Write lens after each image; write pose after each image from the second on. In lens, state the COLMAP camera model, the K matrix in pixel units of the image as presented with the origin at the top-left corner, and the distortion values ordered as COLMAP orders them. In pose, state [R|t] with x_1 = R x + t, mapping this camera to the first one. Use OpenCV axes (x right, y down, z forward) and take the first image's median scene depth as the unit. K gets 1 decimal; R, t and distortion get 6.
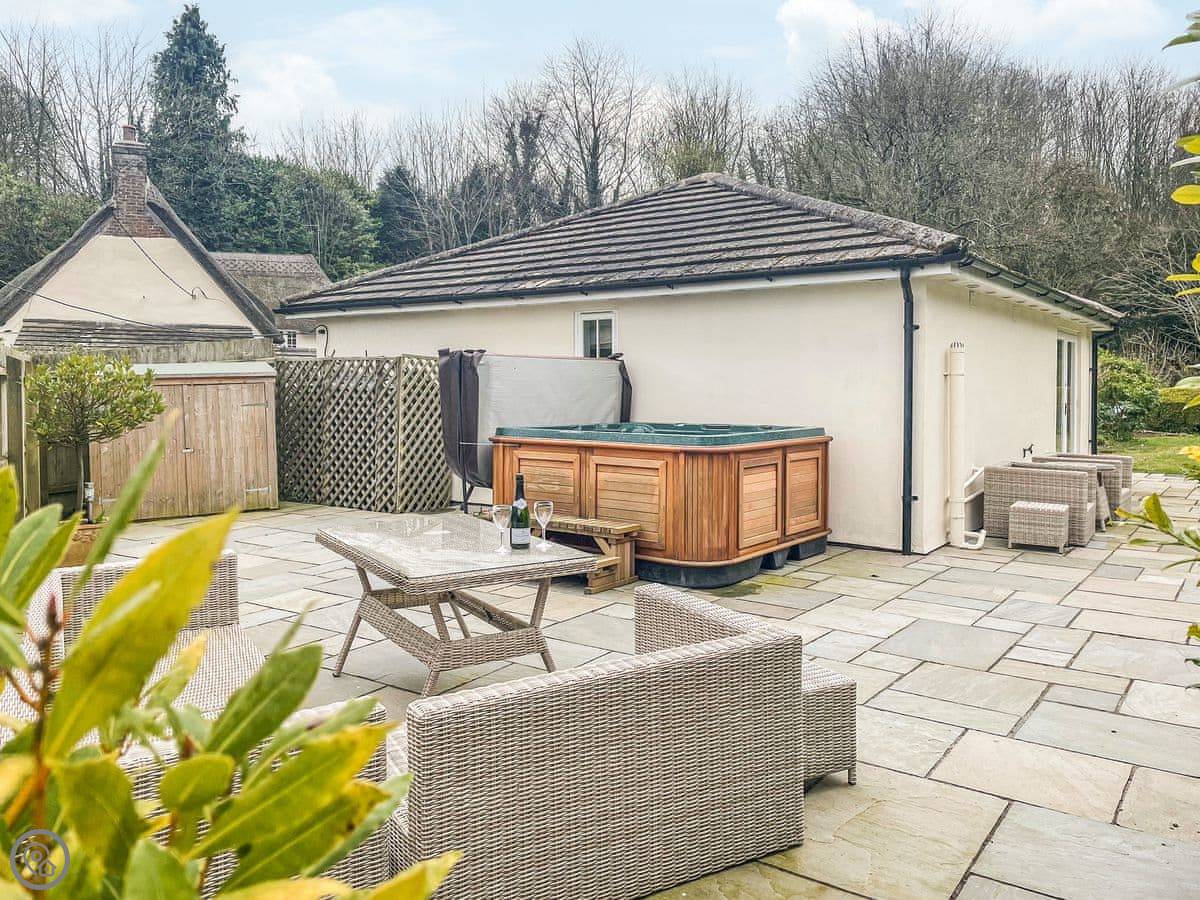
lens RADIAL K [[958.4, 0, 596.7], [0, 958.4, 394.5], [0, 0, 1]] dist [0.138017, -0.200628]
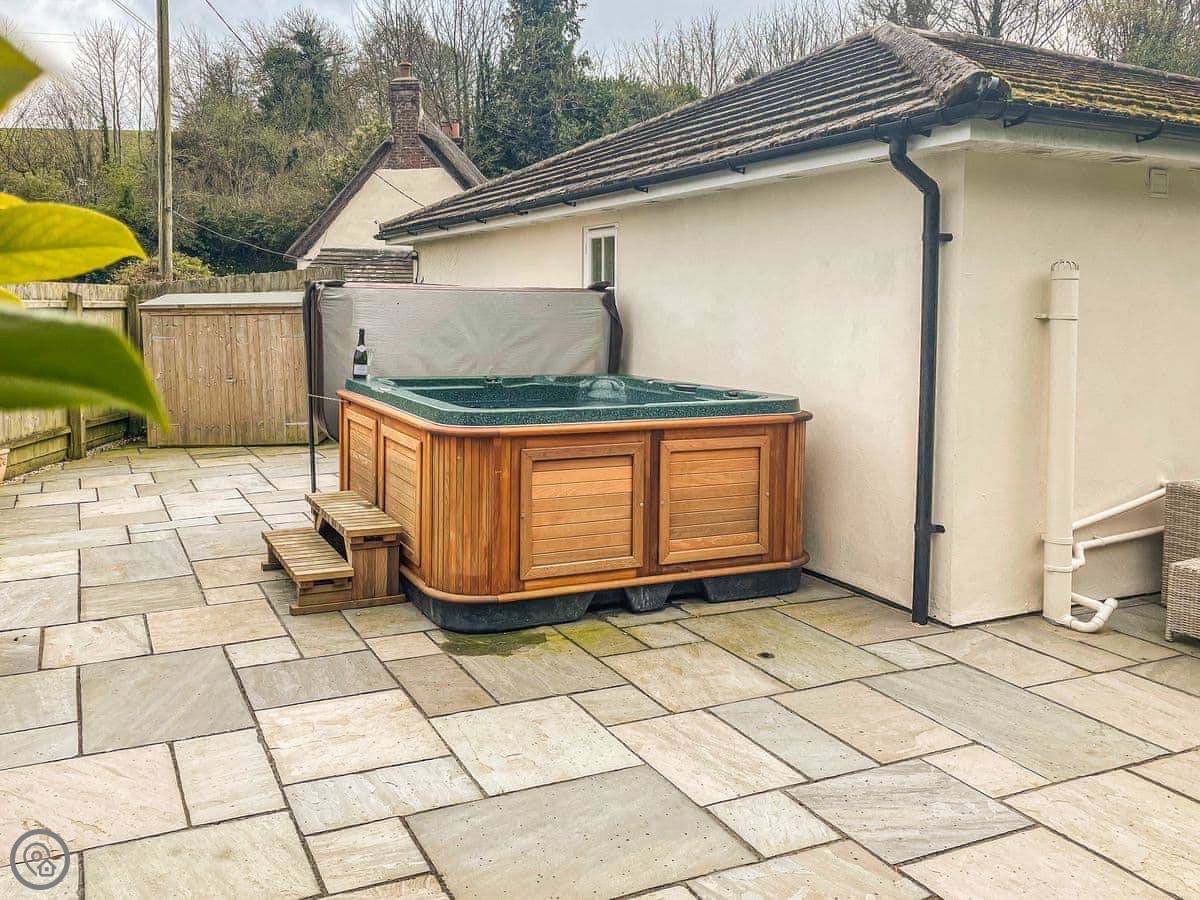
lens RADIAL K [[940.3, 0, 599.5], [0, 940.3, 356.3], [0, 0, 1]] dist [0.064073, -0.001546]
pose [[0.850354, 0.038446, -0.524805, 0.435610], [-0.011498, 0.998447, 0.054513, -0.026216], [0.526086, -0.040321, 0.849475, 0.388509]]
